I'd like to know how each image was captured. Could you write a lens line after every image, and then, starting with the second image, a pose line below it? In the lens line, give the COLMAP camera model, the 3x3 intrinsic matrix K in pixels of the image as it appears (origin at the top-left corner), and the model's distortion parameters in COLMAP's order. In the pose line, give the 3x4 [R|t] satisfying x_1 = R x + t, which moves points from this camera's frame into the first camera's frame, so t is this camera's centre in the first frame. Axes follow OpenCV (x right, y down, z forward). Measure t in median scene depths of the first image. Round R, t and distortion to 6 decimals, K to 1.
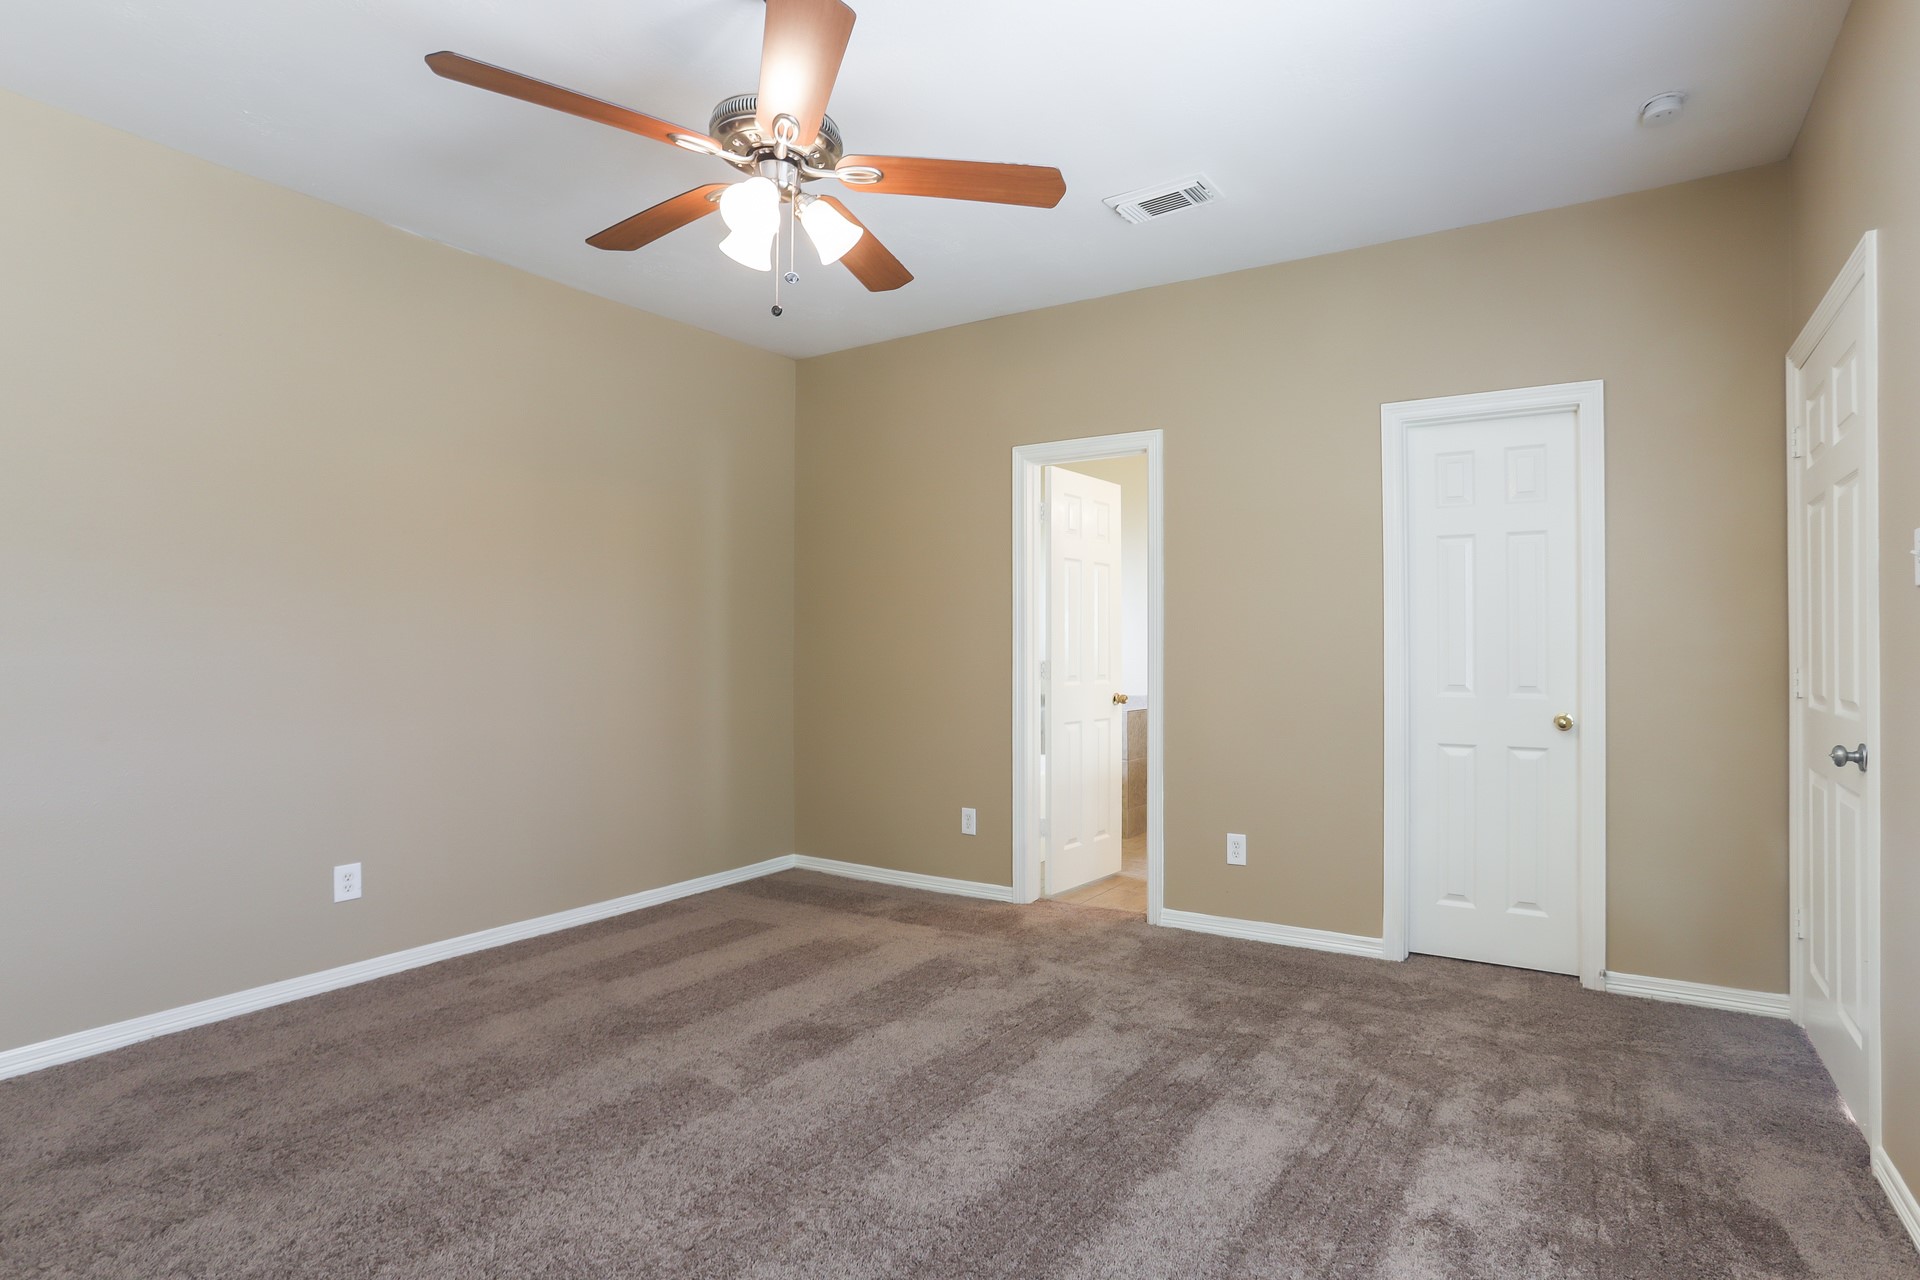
lens RADIAL K [[849.1, 0, 960.0], [0, 849.1, 640.0], [0, 0, 1]] dist [-0.034868, 0.000941]
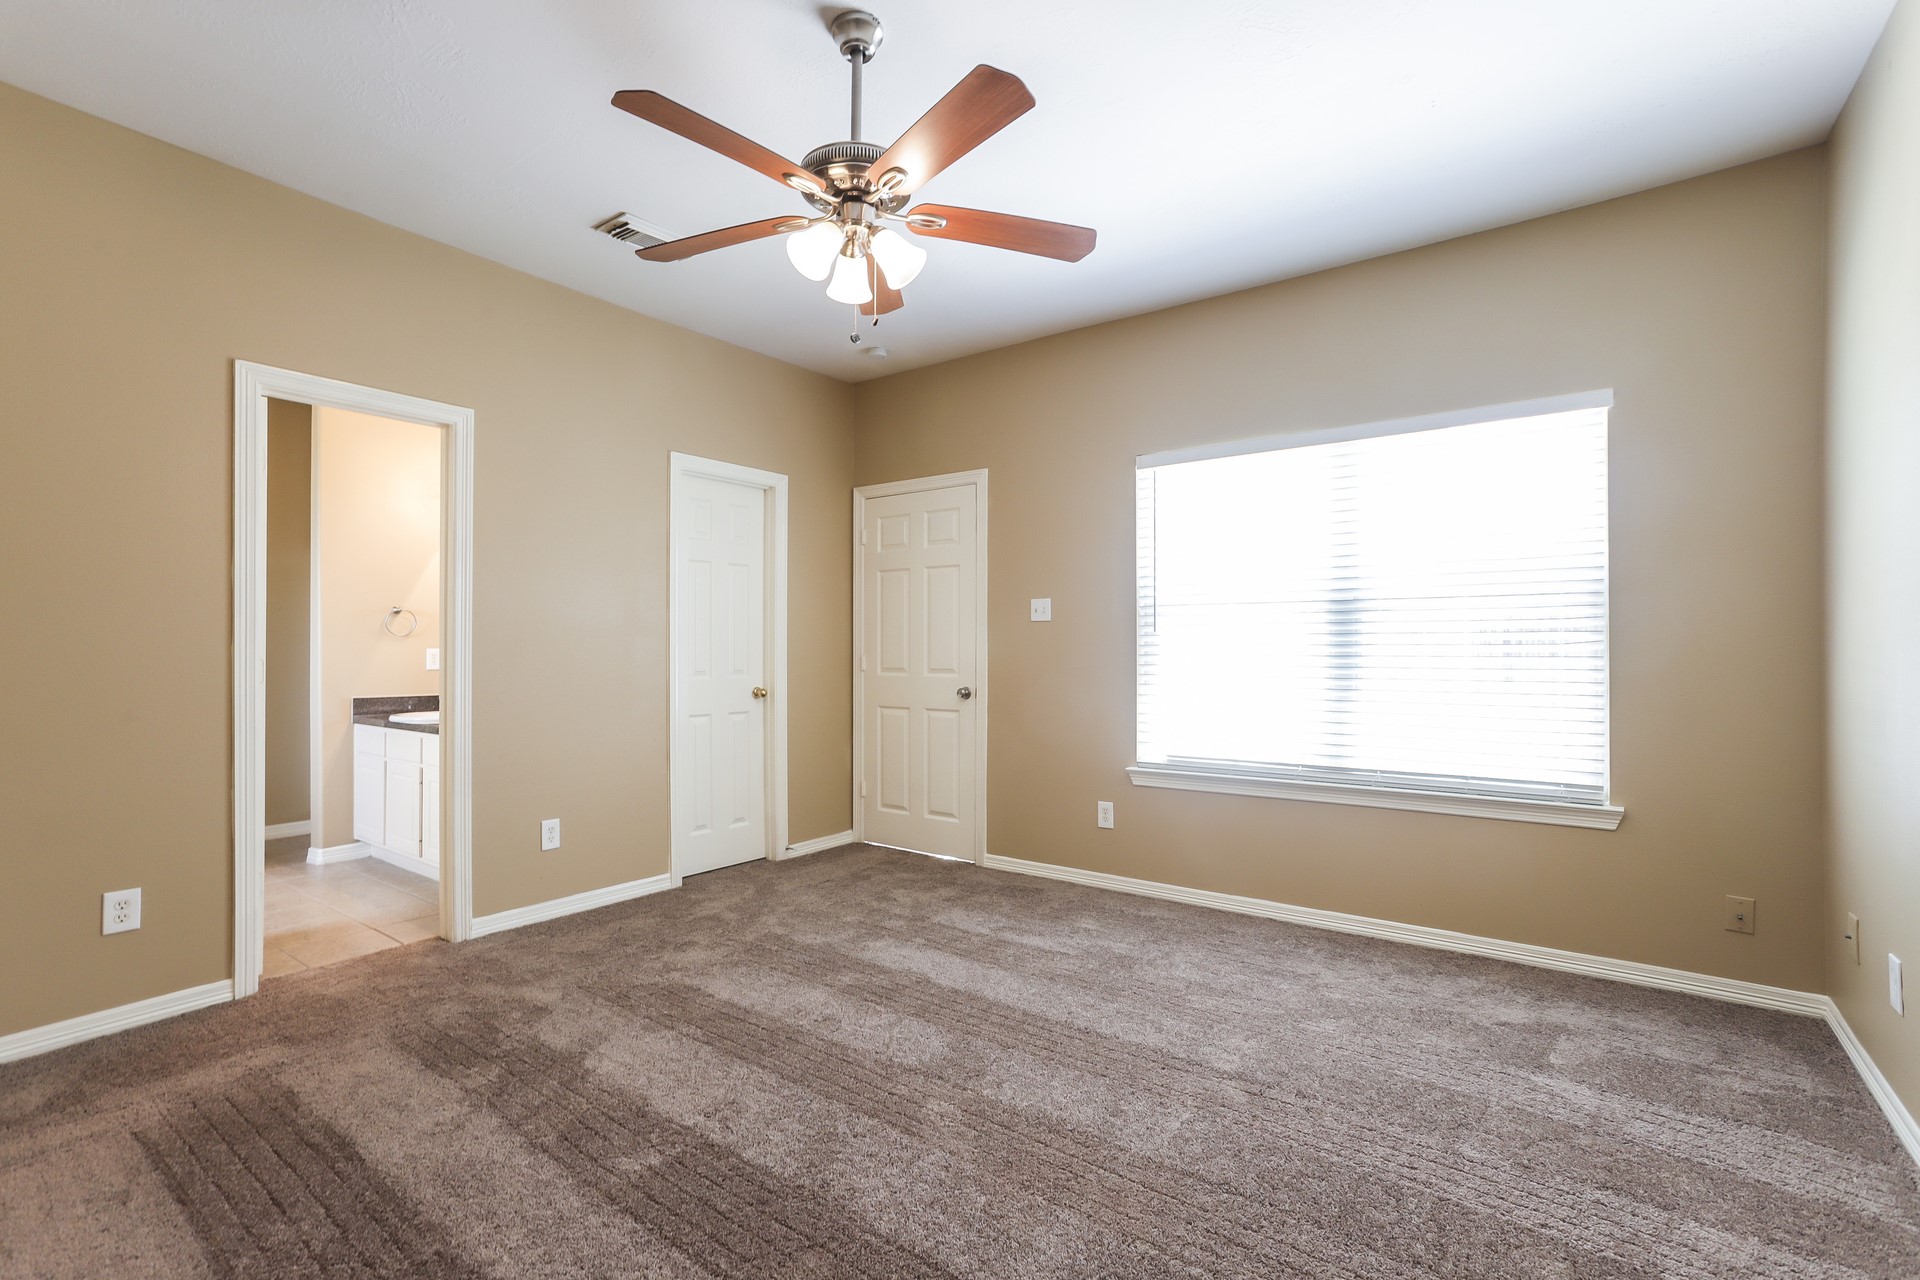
lens RADIAL K [[849.1, 0, 960.0], [0, 849.1, 640.0], [0, 0, 1]] dist [-0.034868, 0.000941]
pose [[0.143697, 0.007550, 0.989593, -0.794135], [-0.009635, 0.999934, -0.006230, 0.008764], [-0.989575, -0.008639, 0.143760, 0.436014]]
